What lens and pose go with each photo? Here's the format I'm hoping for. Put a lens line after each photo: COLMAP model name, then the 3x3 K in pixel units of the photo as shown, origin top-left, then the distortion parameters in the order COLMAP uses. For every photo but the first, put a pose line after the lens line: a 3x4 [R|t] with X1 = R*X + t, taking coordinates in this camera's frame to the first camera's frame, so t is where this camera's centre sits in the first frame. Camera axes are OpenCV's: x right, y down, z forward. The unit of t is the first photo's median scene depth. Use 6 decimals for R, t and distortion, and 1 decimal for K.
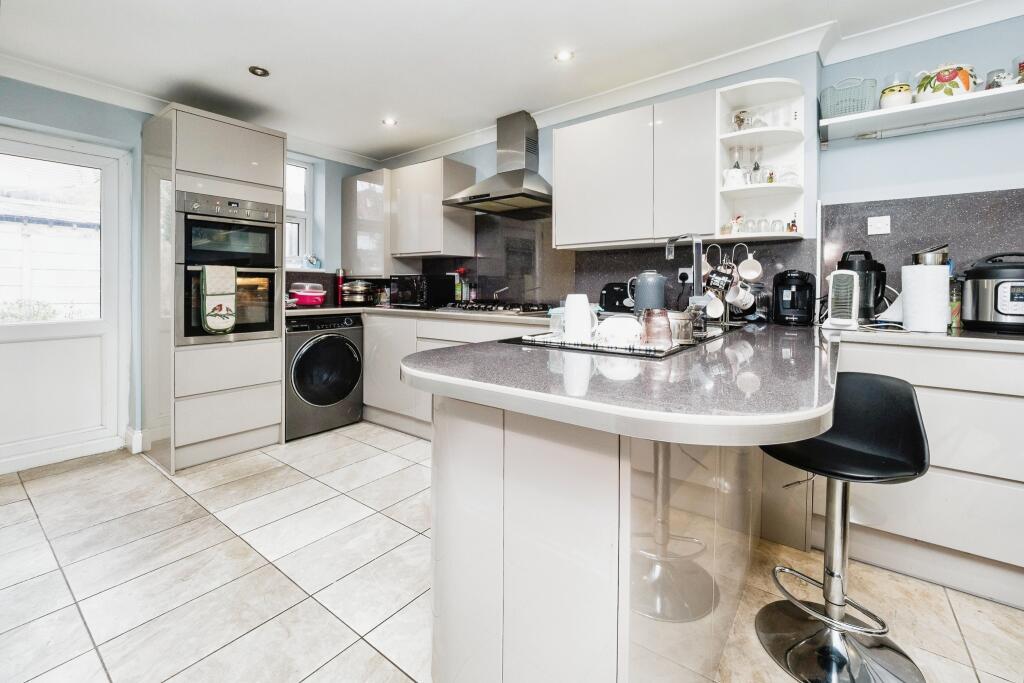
lens RADIAL K [[442.4, 0, 518.4], [0, 442.4, 288.7], [0, 0, 1]] dist [0.002064, -0.000523]
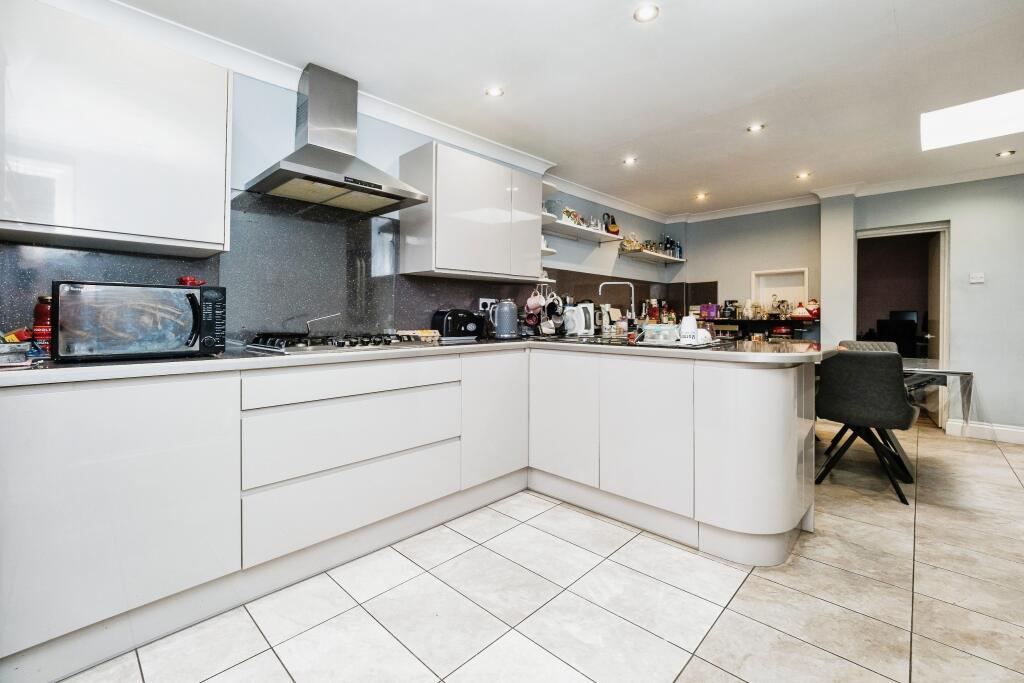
lens RADIAL K [[442.4, 0, 517.0], [0, 442.4, 315.9], [0, 0, 1]] dist [0.002064, -0.000523]
pose [[0.108394, -0.002091, 0.994106, -0.838471], [0.000869, 0.999998, 0.002009, 0.000356], [-0.994108, 0.000646, 0.108396, 0.750476]]
